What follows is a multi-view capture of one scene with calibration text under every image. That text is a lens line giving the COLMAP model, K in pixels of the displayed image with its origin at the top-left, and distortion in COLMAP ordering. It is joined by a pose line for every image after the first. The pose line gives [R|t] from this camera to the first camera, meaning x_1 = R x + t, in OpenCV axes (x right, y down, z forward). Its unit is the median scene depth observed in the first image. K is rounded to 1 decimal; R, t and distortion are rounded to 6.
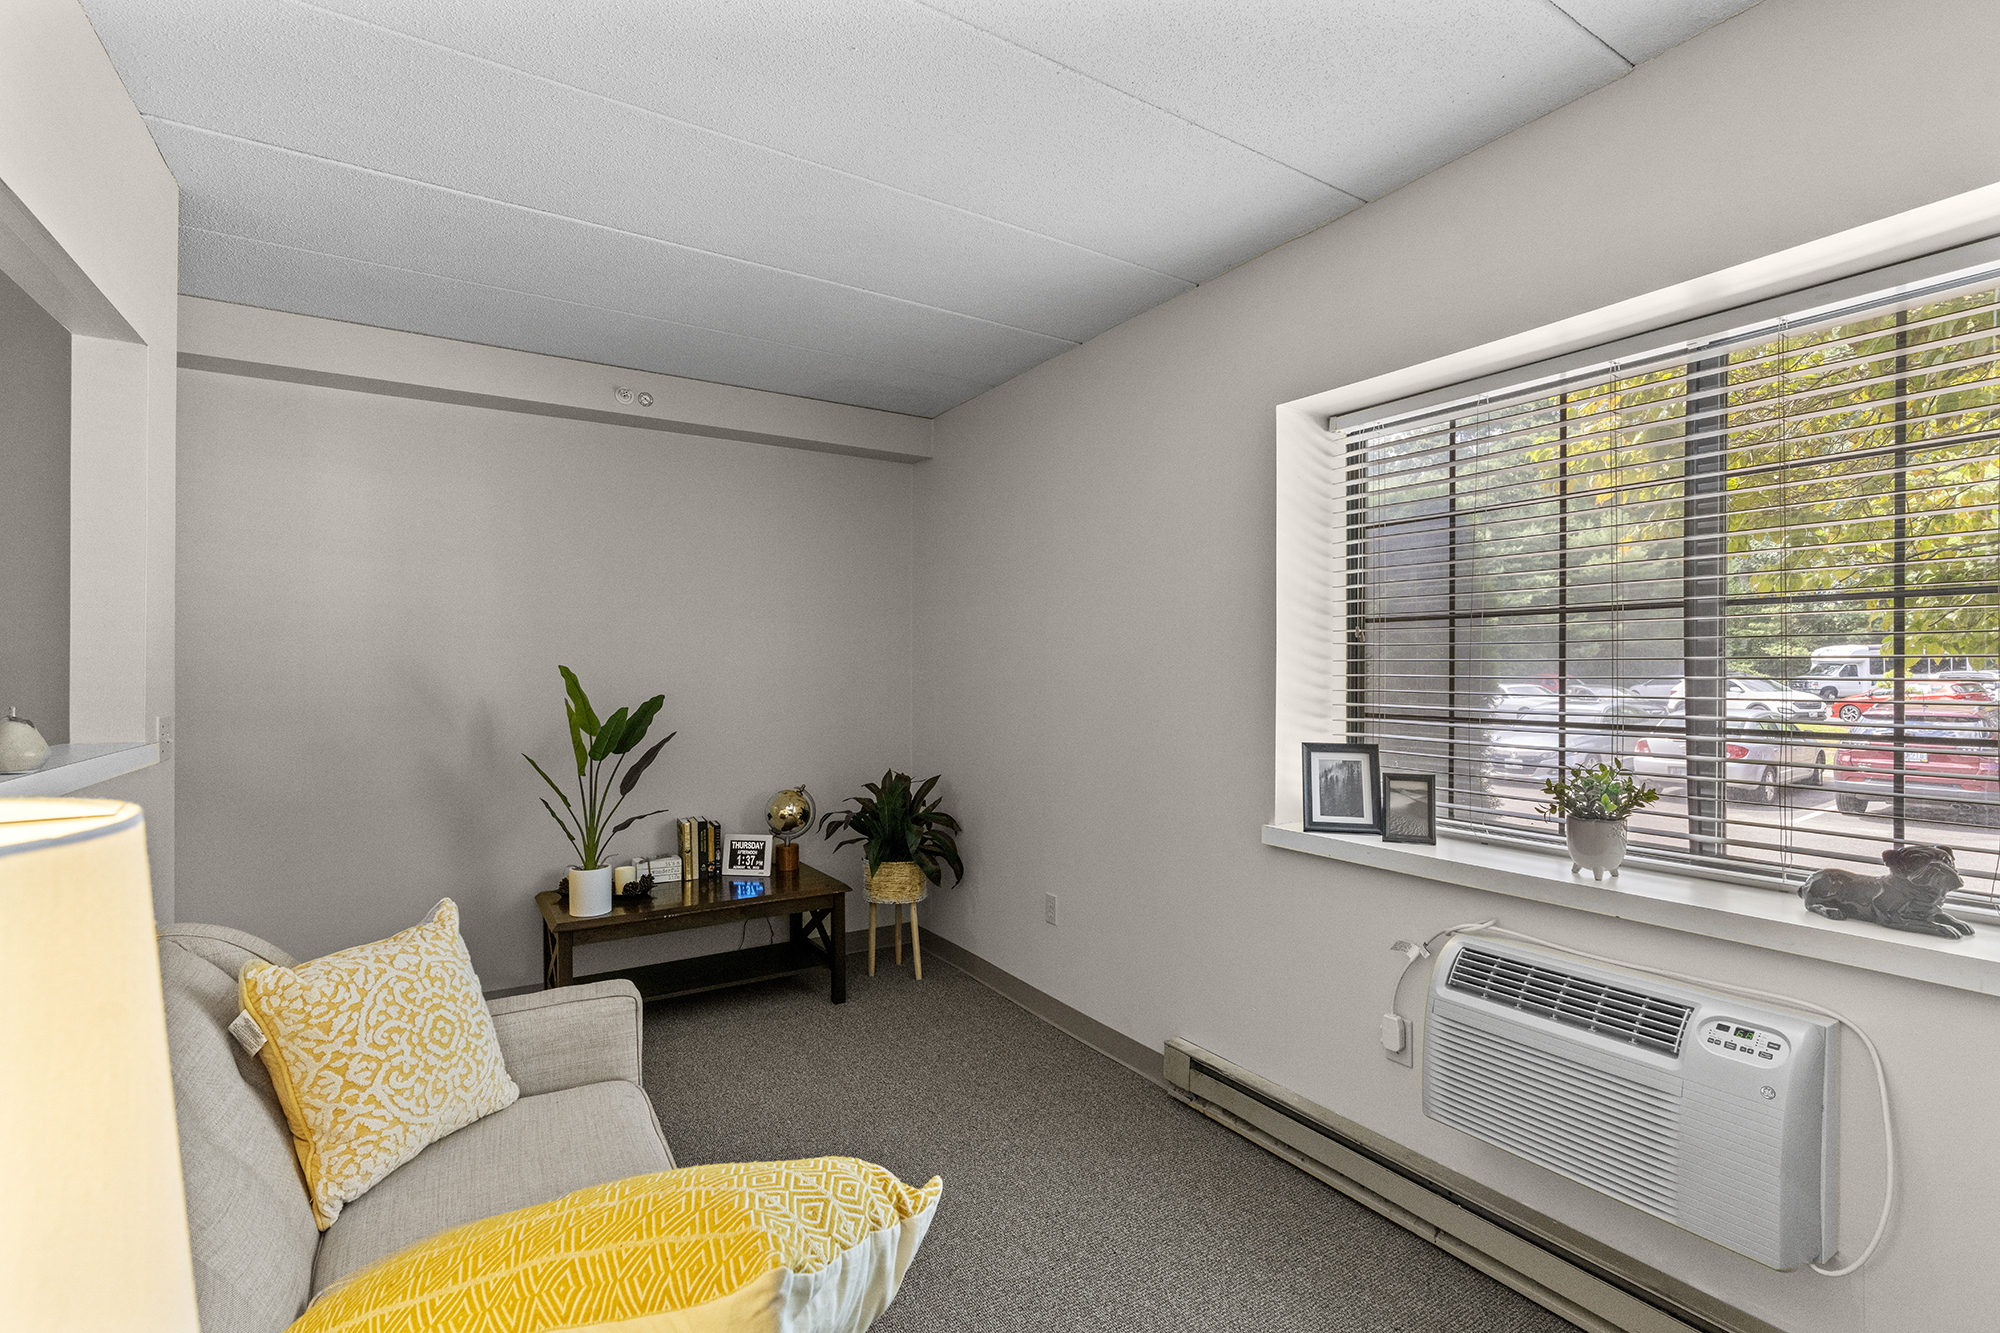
lens RADIAL K [[910.2, 0, 1016.4], [0, 910.2, 671.6], [0, 0, 1]] dist [-0.005290, -0.002114]
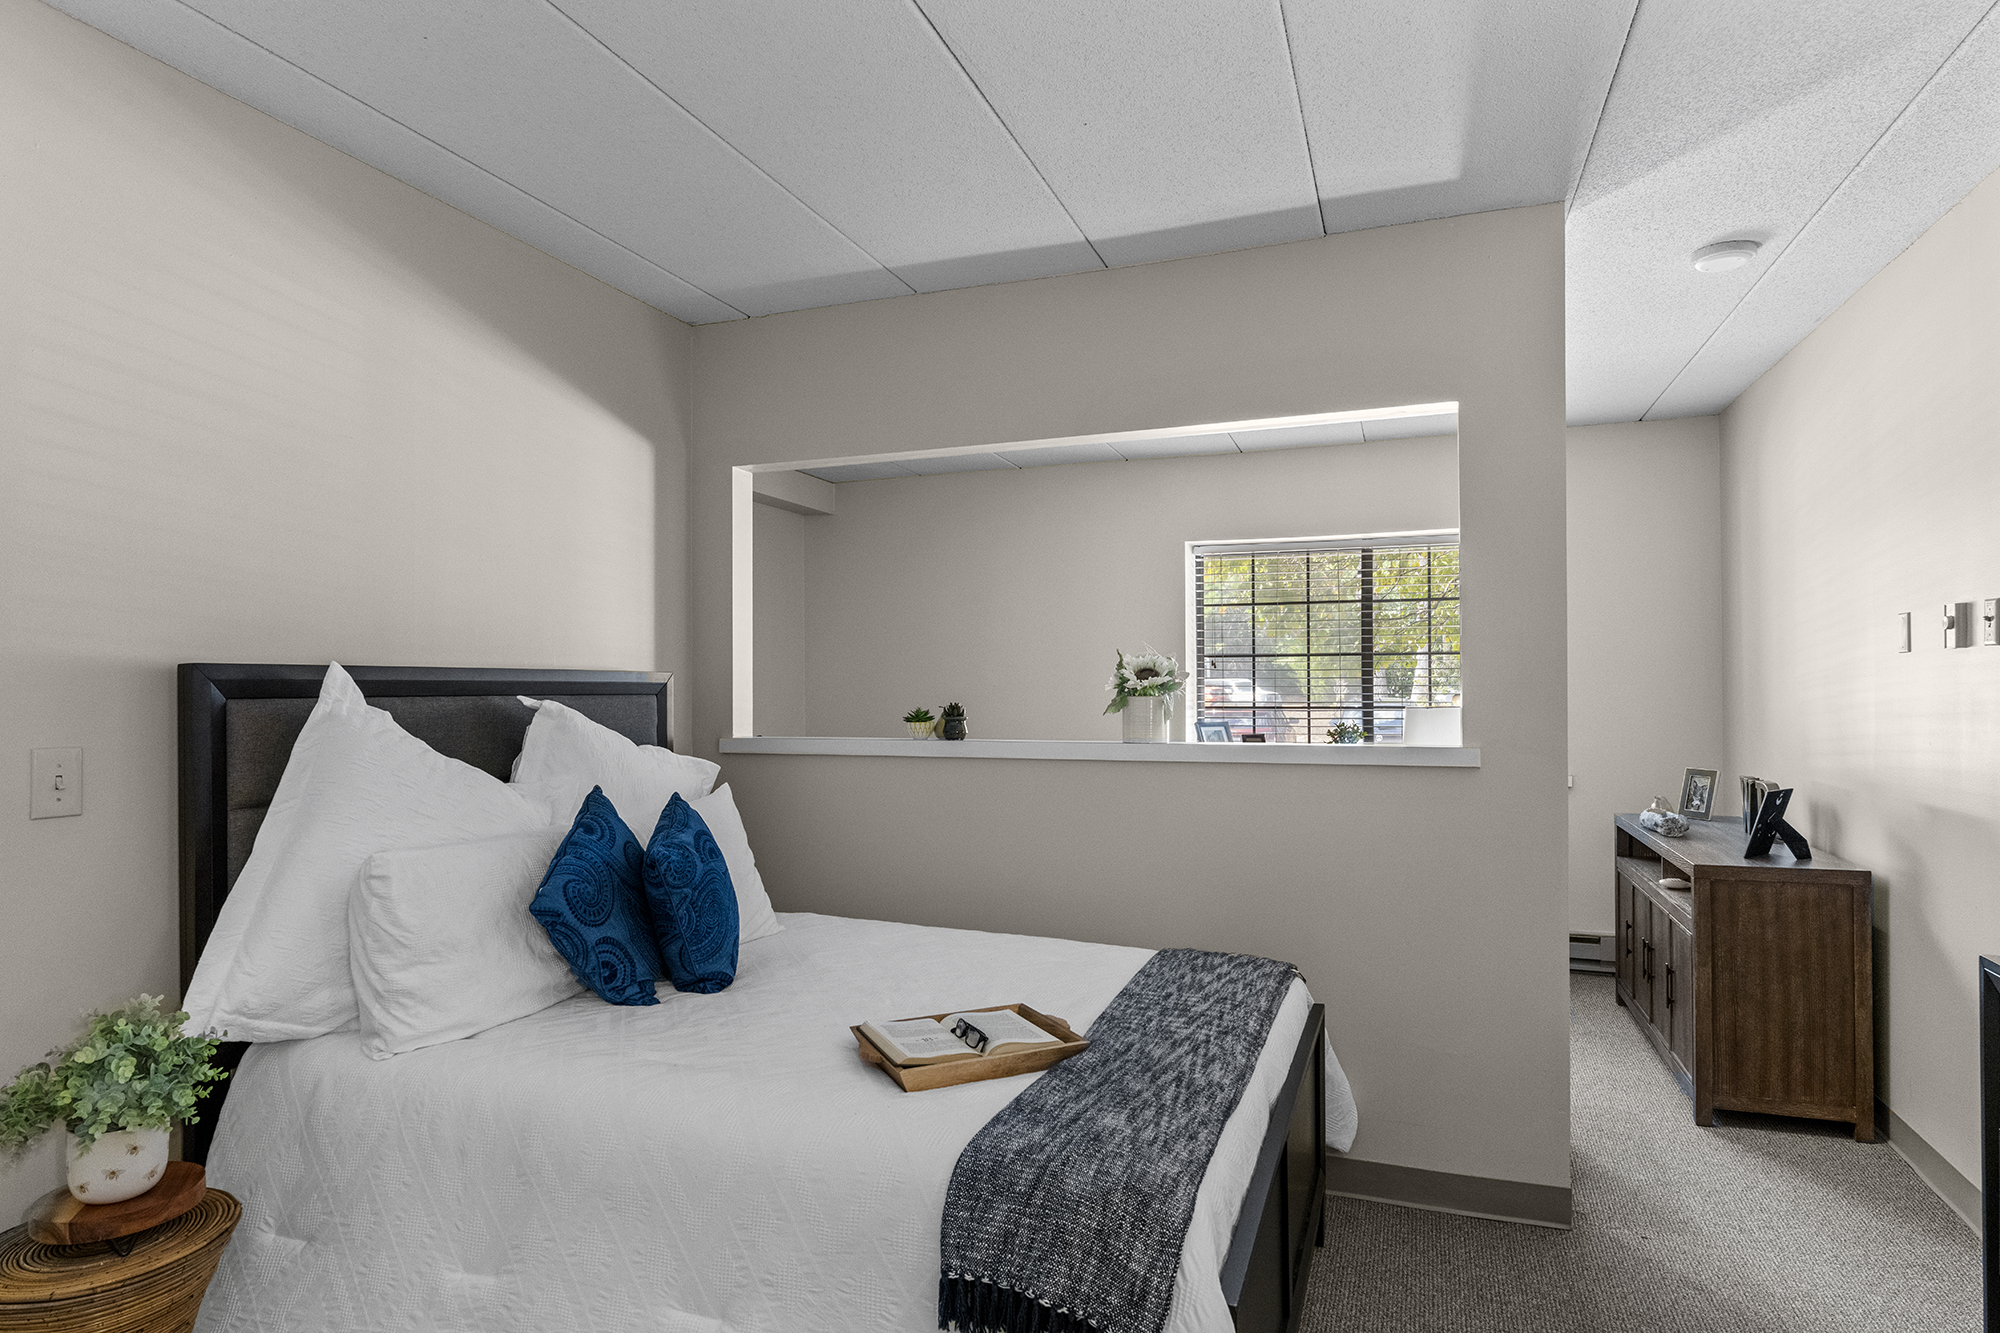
lens RADIAL K [[1102.2, 0, 1002.0], [0, 1102.2, 670.2], [0, 0, 1]] dist [-0.000477, 0.000100]
pose [[0.801337, -0.002653, 0.598208, -1.154200], [0.010075, 0.999908, -0.009061, -0.010633], [-0.598129, 0.013288, 0.801290, -0.501175]]
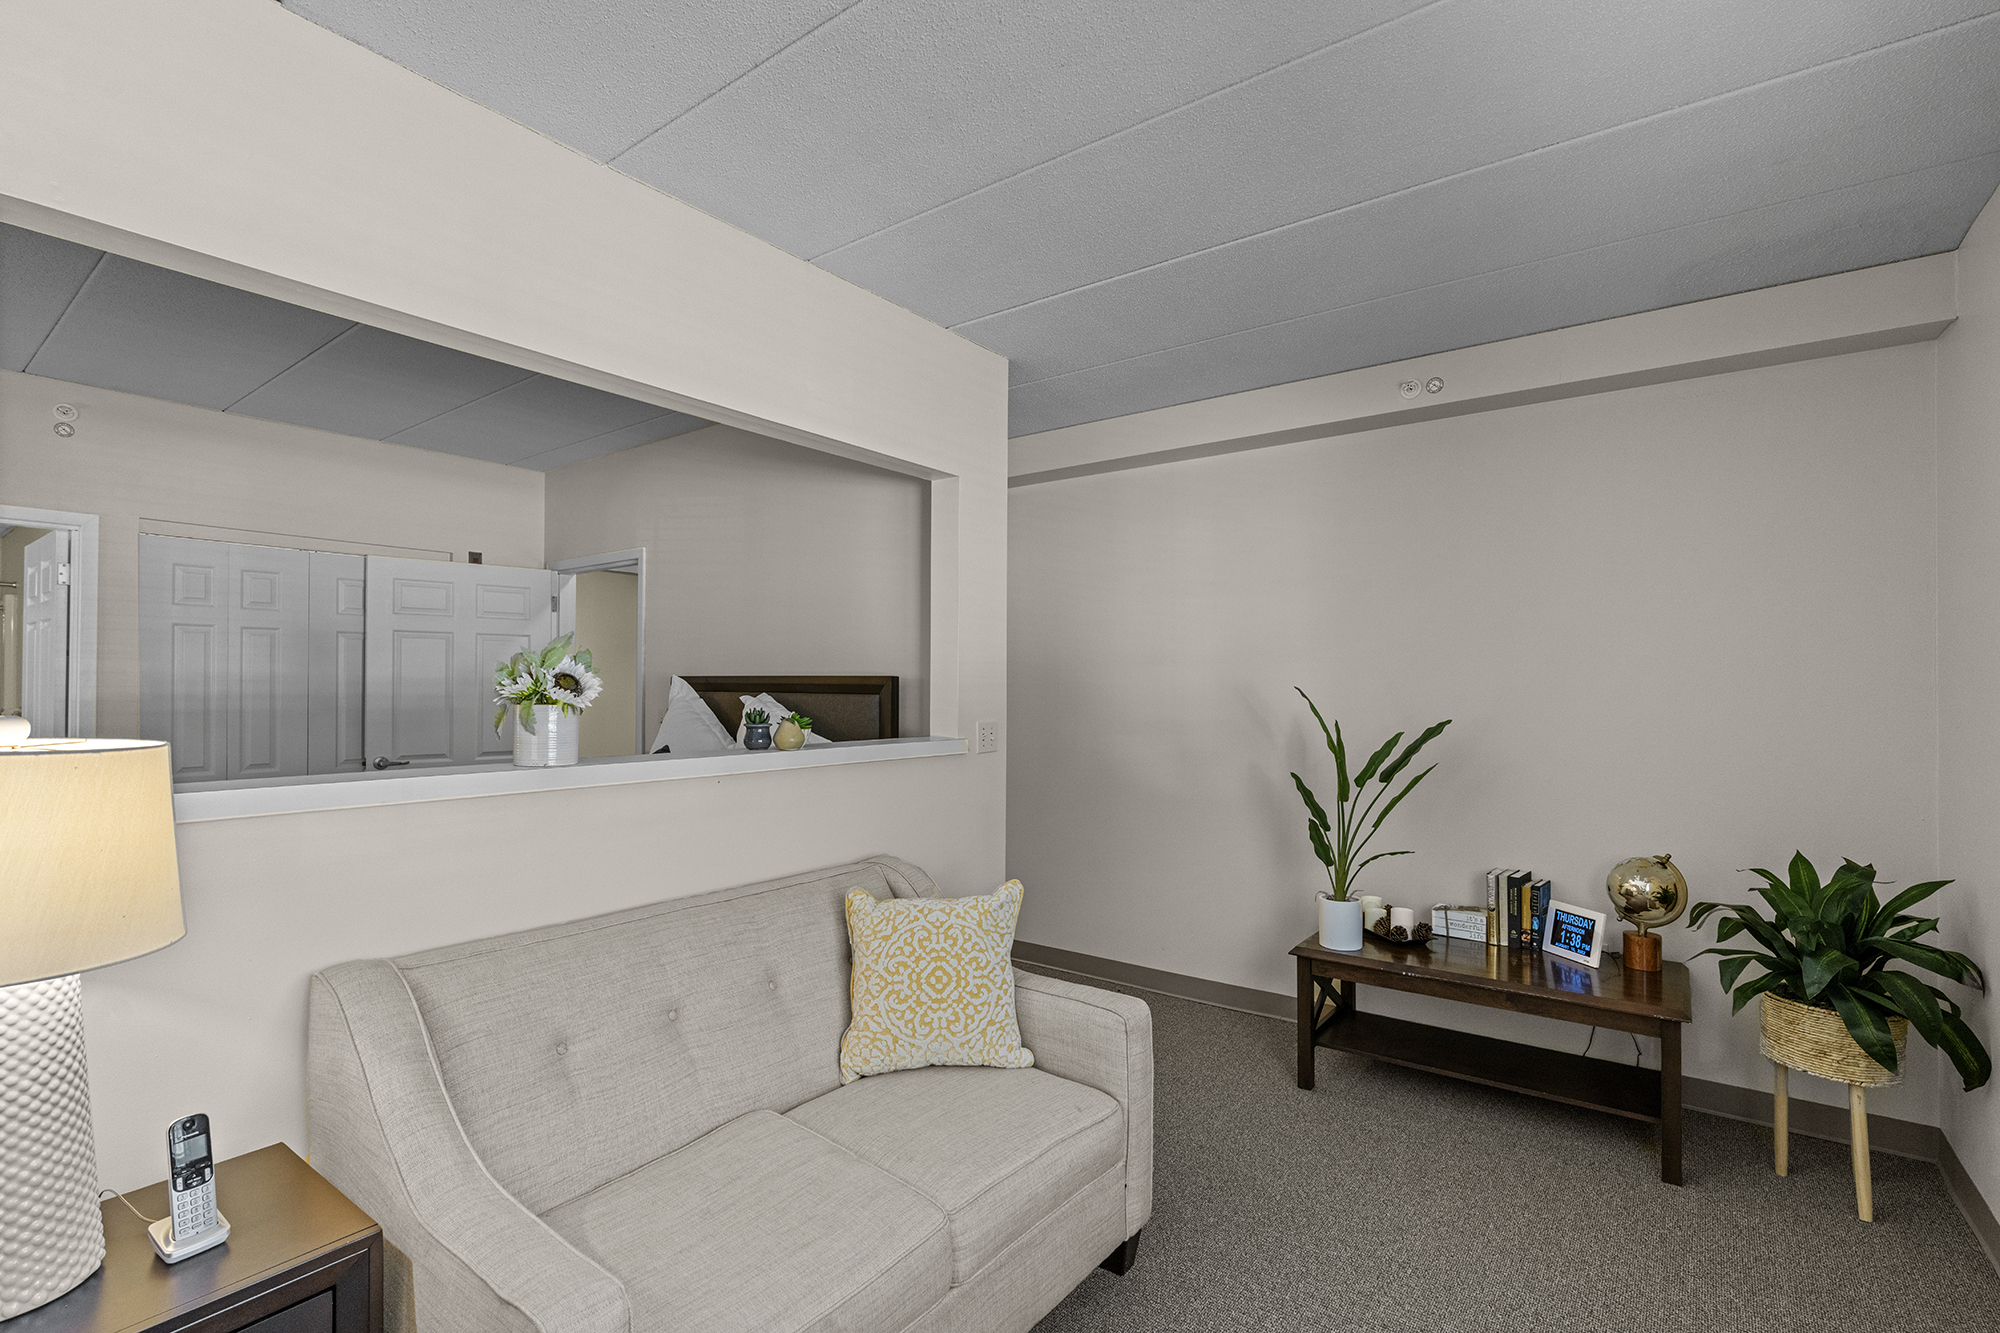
lens RADIAL K [[910.2, 0, 992.1], [0, 910.2, 670.9], [0, 0, 1]] dist [-0.005290, -0.002114]
pose [[0.328494, -0.021909, -0.944252, 0.309446], [0.003421, 0.999752, -0.022007, -0.003741], [0.944500, 0.003999, 0.328487, 0.331654]]
